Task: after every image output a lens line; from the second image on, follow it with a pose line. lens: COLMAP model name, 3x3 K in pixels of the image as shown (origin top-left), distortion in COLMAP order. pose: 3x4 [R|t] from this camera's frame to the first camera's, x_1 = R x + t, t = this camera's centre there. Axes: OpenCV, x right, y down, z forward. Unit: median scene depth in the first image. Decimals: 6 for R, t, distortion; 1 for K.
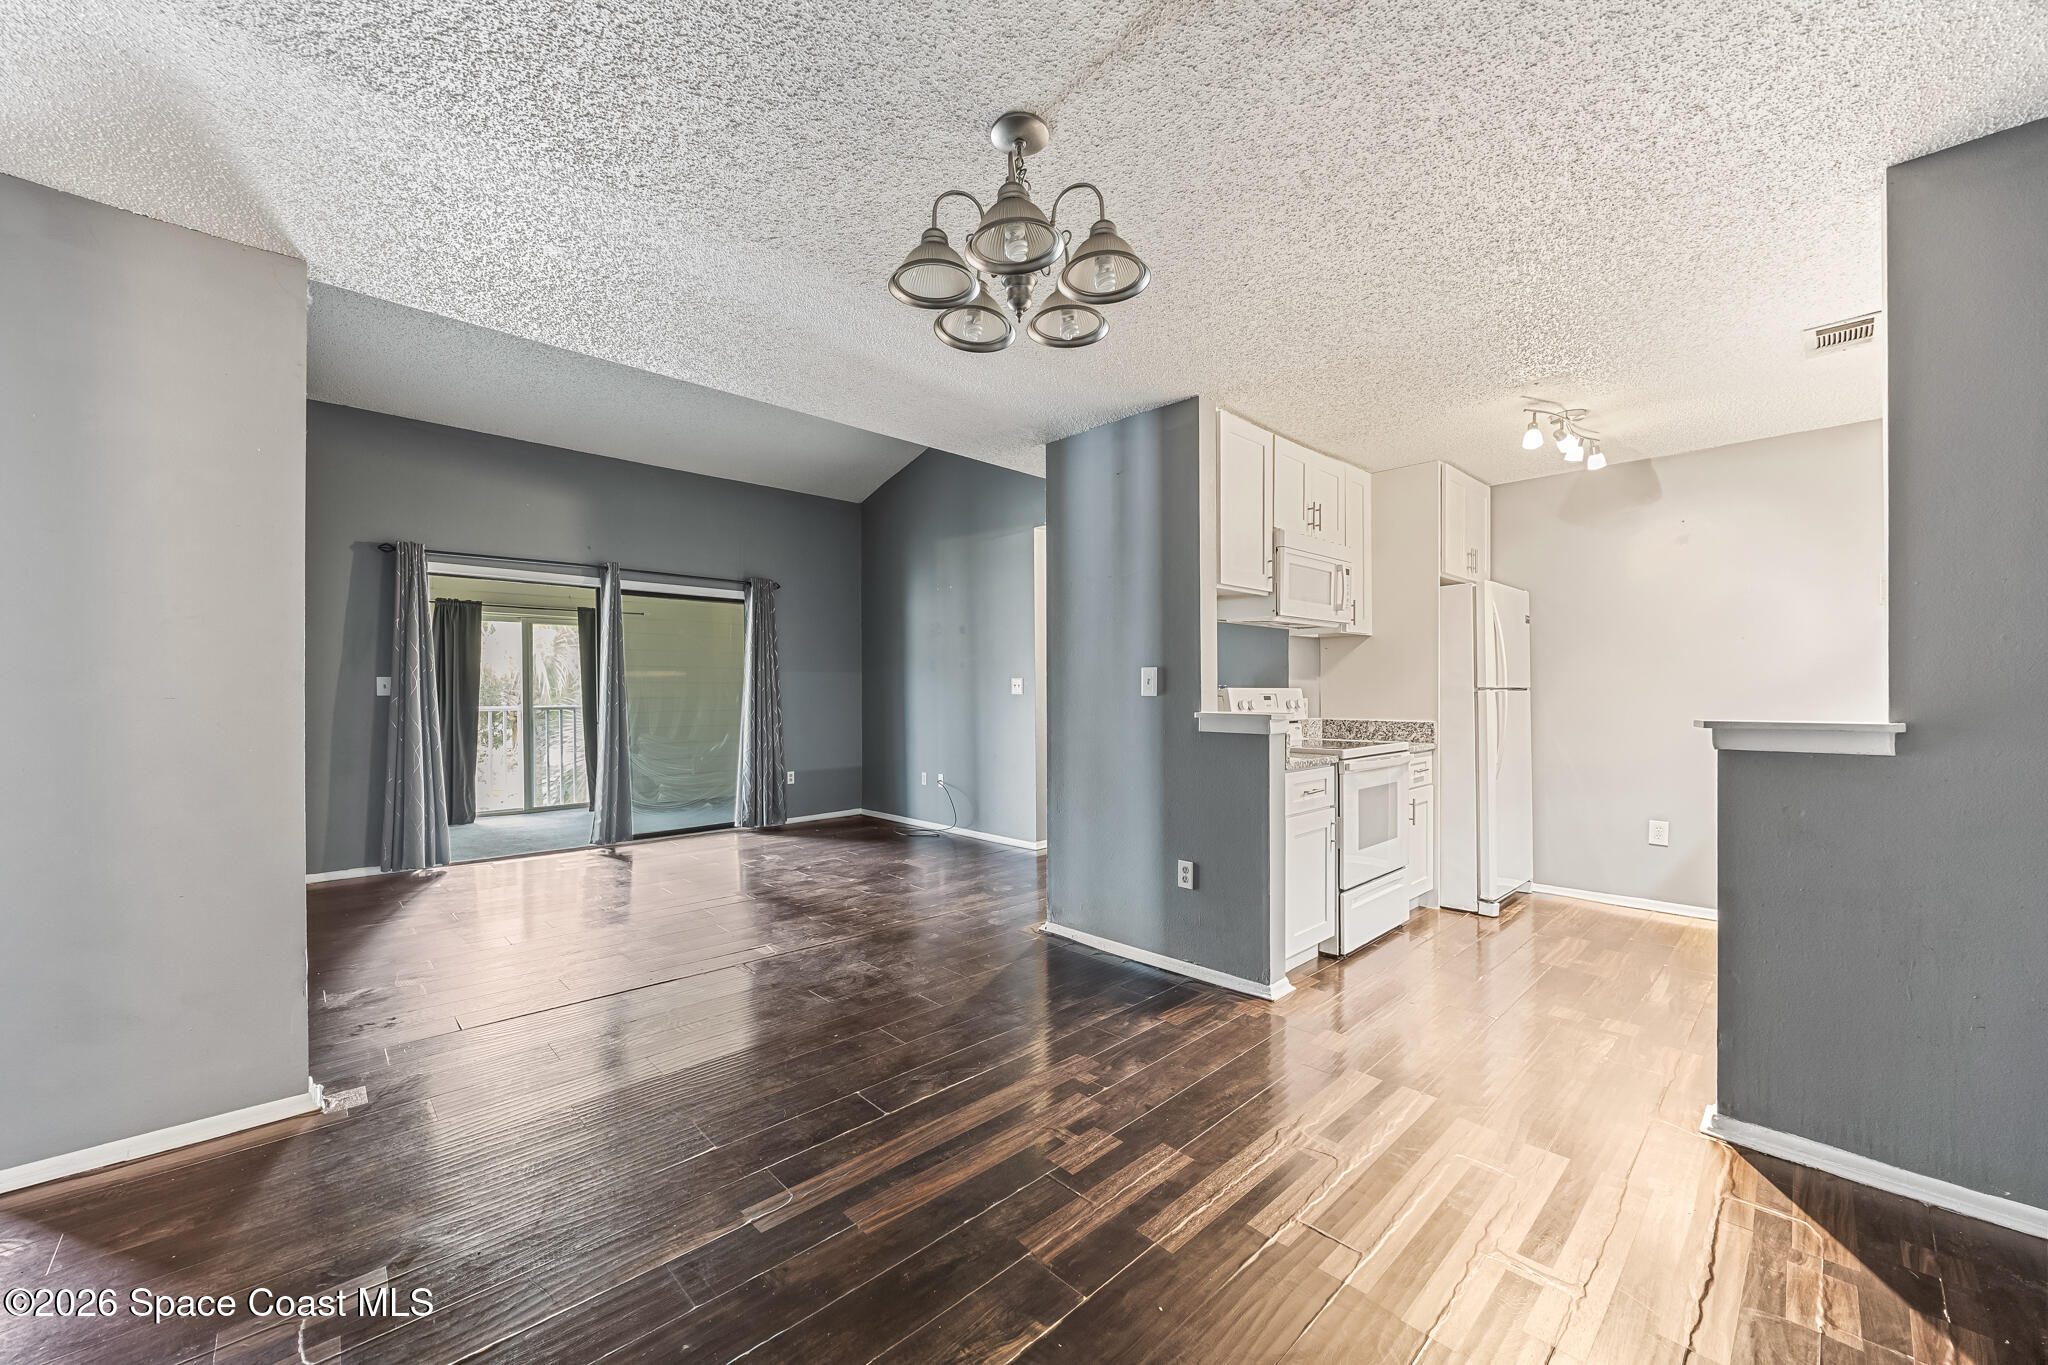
lens RADIAL K [[775.1, 0, 1013.5], [0, 775.1, 695.8], [0, 0, 1]] dist [-0.006161, 0.000325]
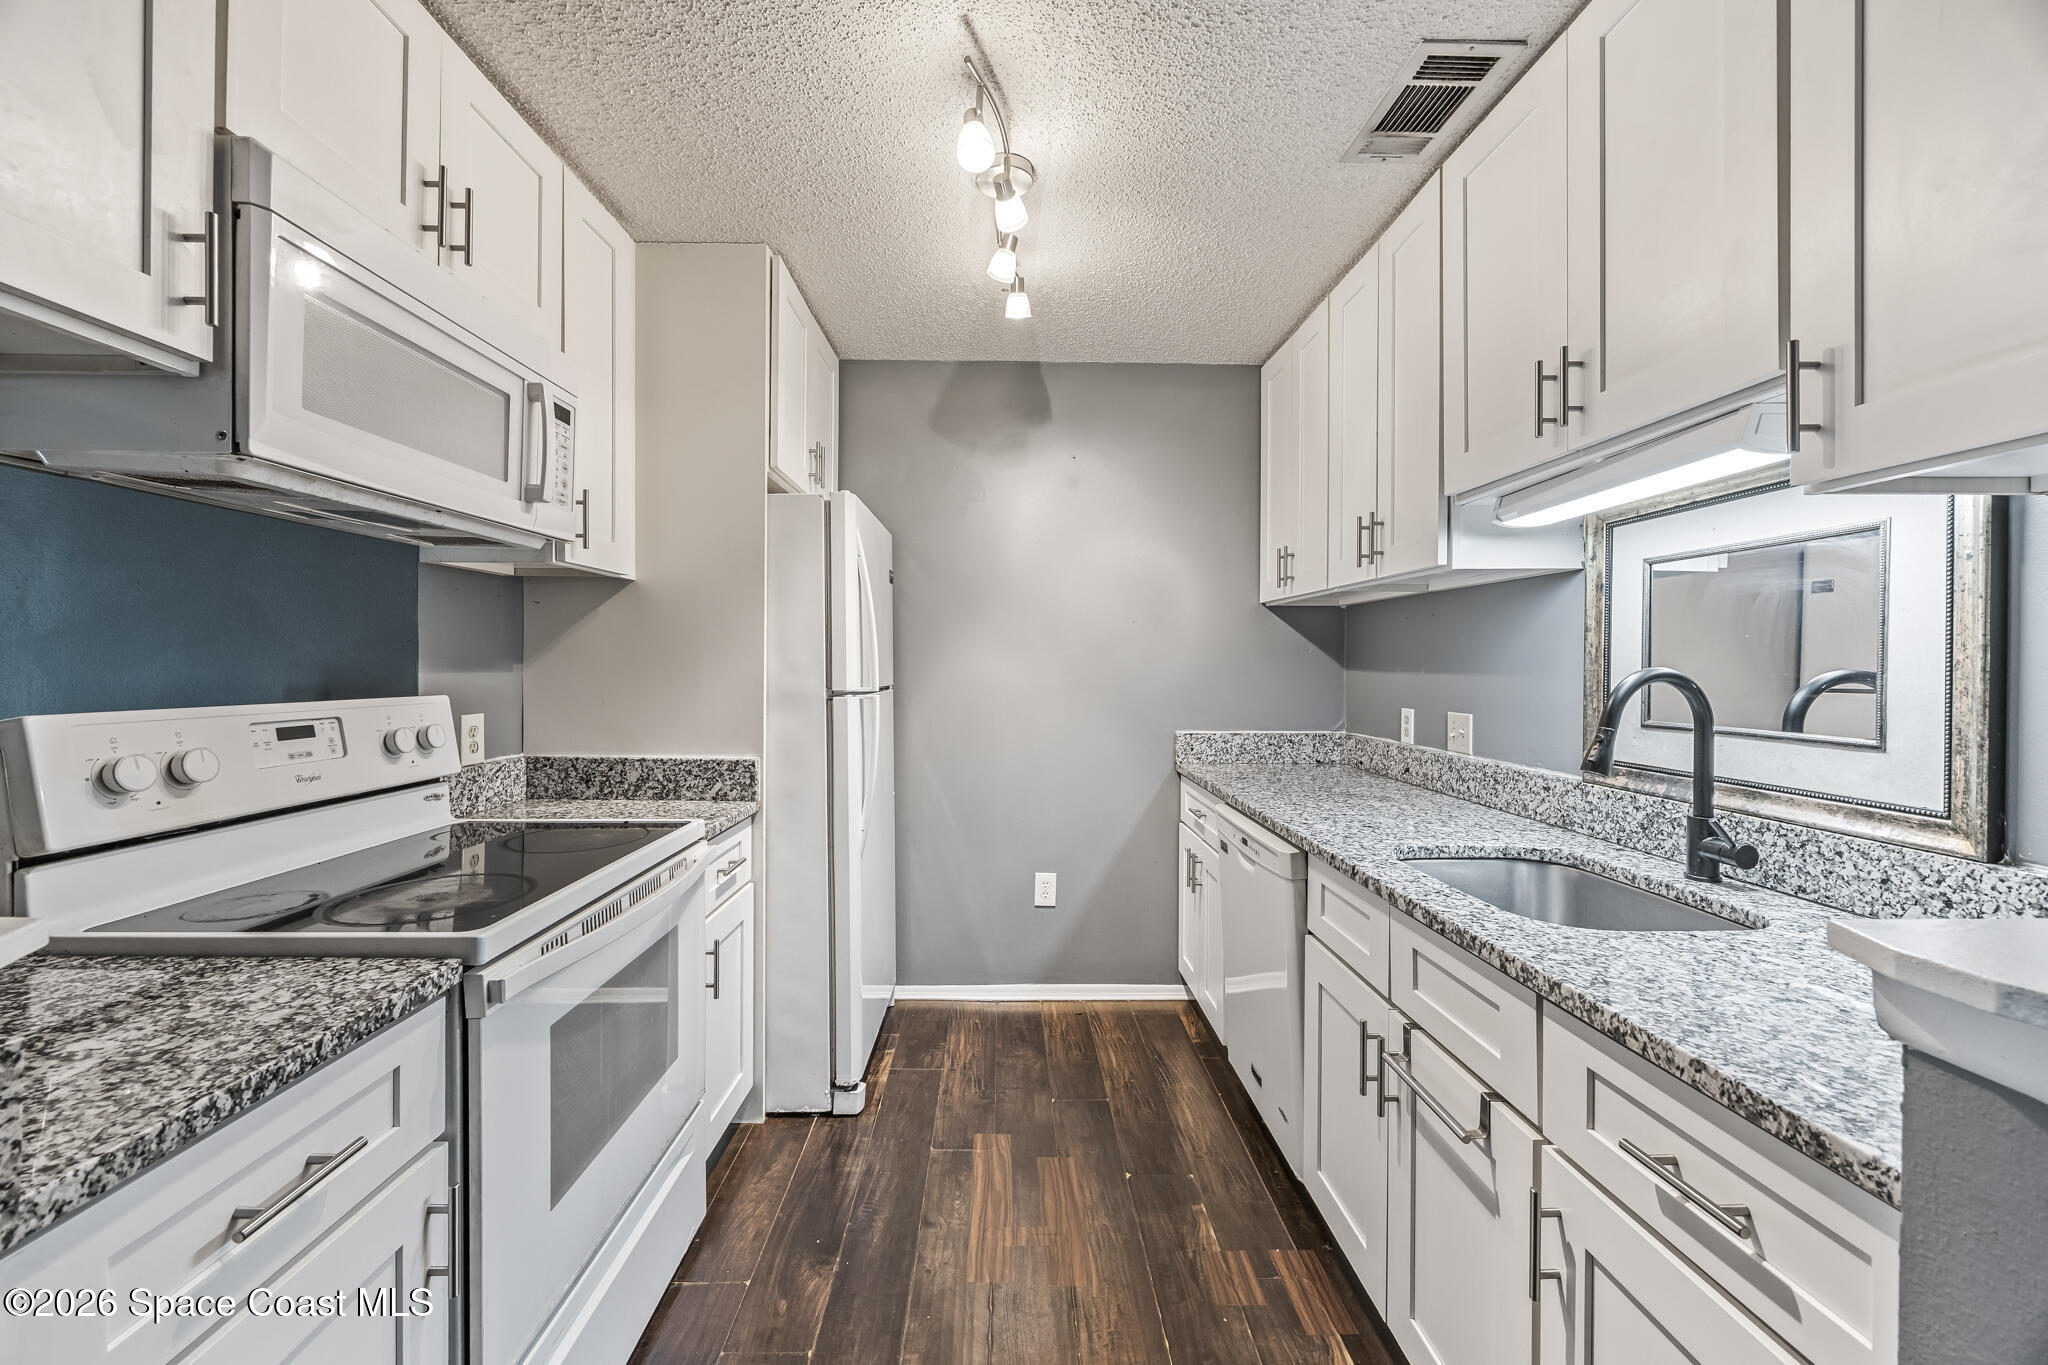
lens RADIAL K [[775.1, 0, 1015.4], [0, 775.1, 675.3], [0, 0, 1]] dist [-0.006161, 0.000325]
pose [[0.670115, -0.001777, 0.742255, 0.323847], [-0.005267, 0.999961, 0.007148, -0.029115], [-0.742239, -0.008700, 0.670079, 0.615046]]
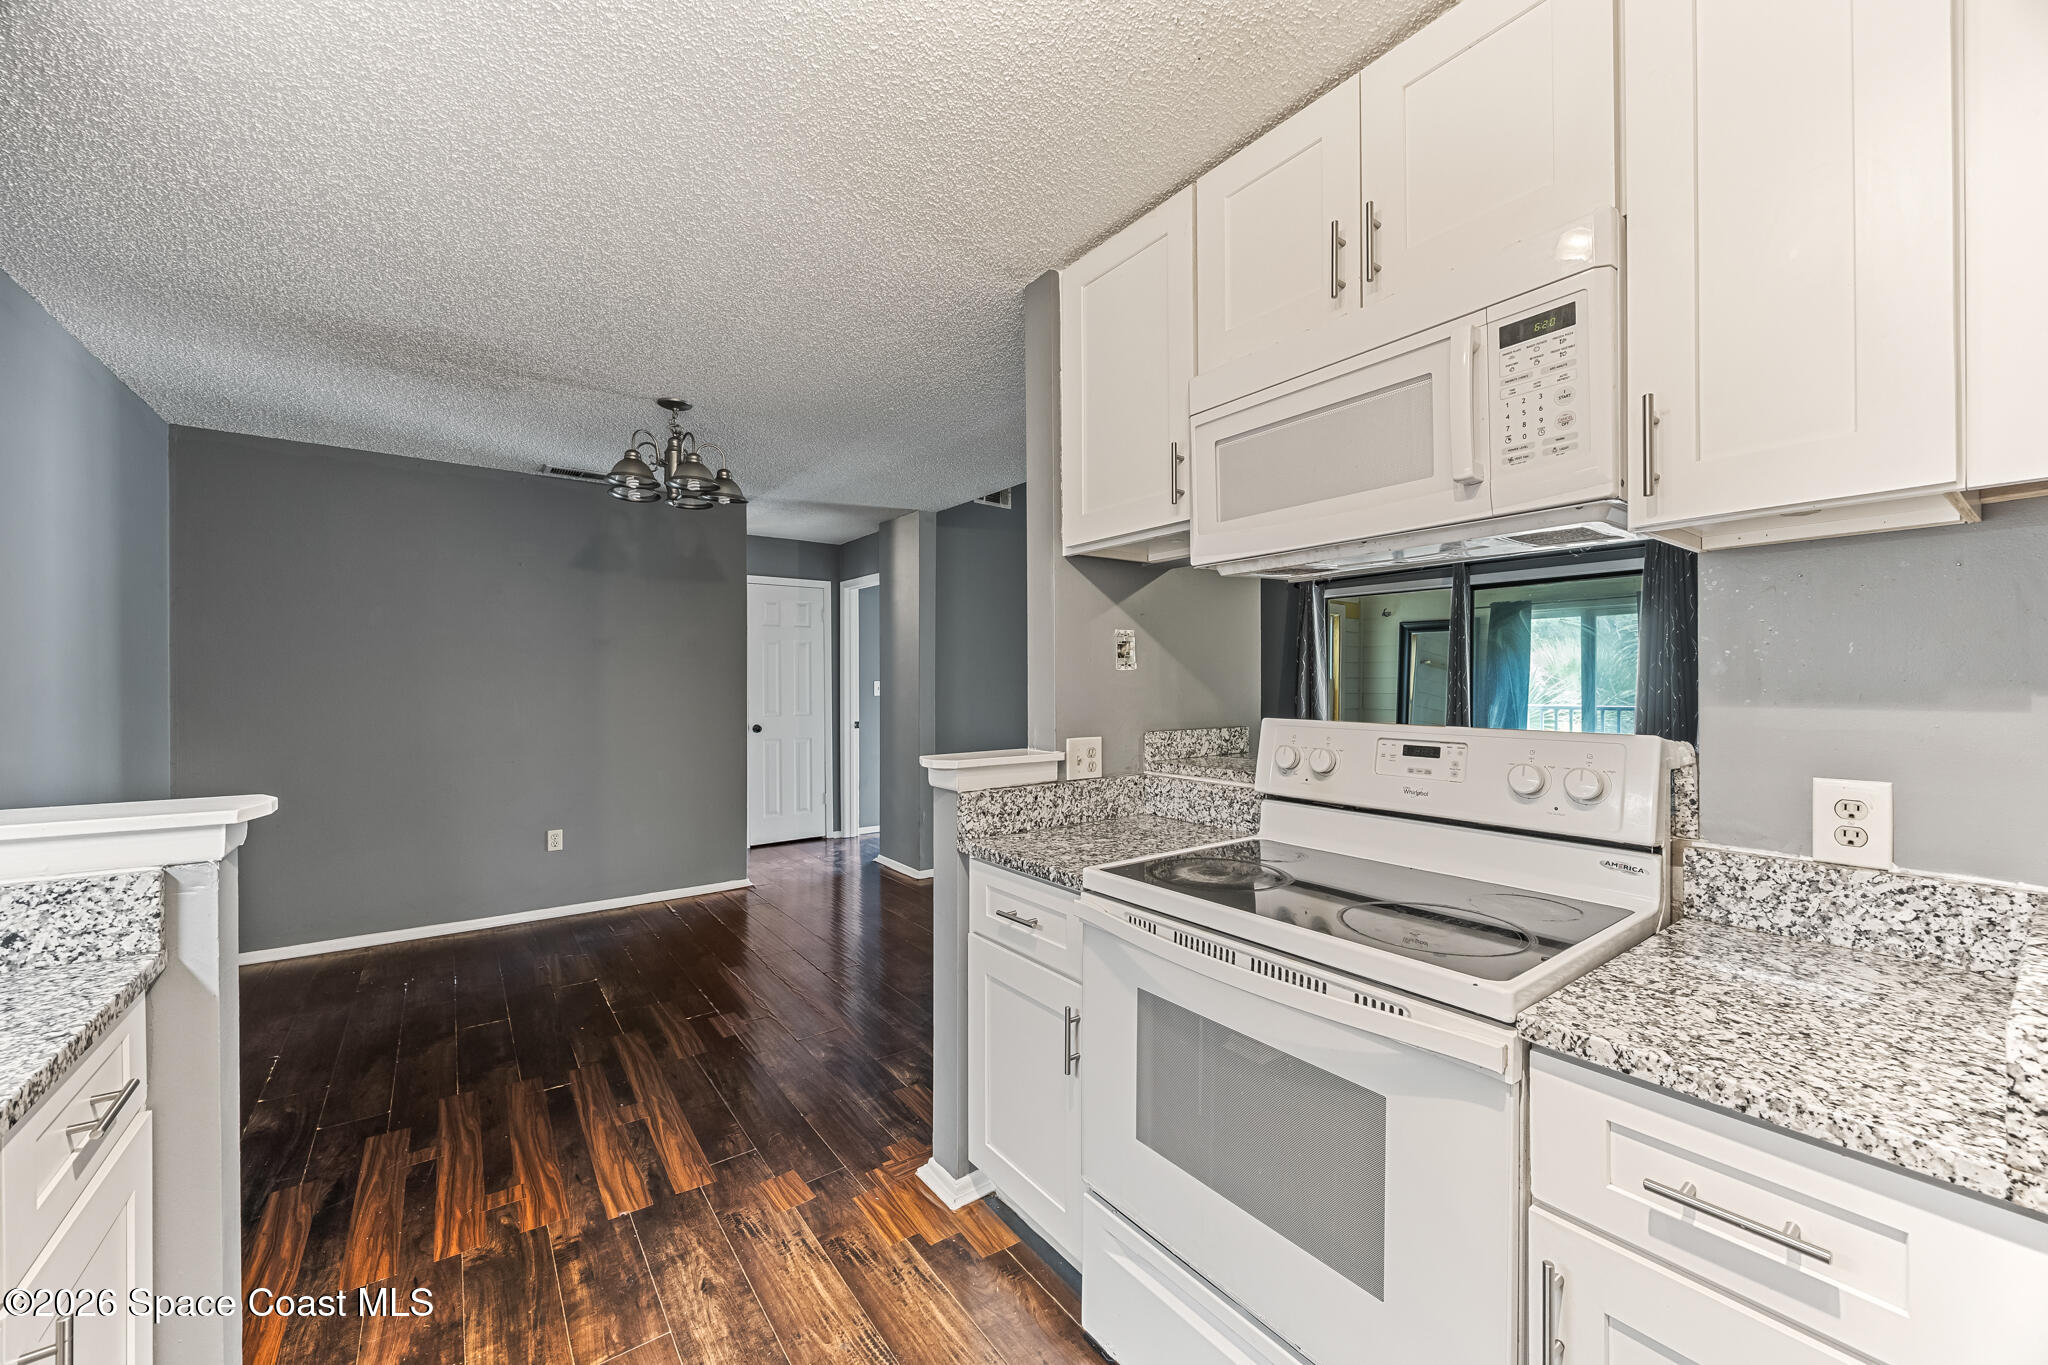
lens RADIAL K [[775.1, 0, 1010.5], [0, 775.1, 682.9], [0, 0, 1]] dist [-0.006161, 0.000325]
pose [[-0.123135, 0.003909, -0.992382, 0.816111], [-0.003933, 0.999982, 0.004427, -0.035653], [0.992382, 0.004448, -0.123117, 0.947960]]
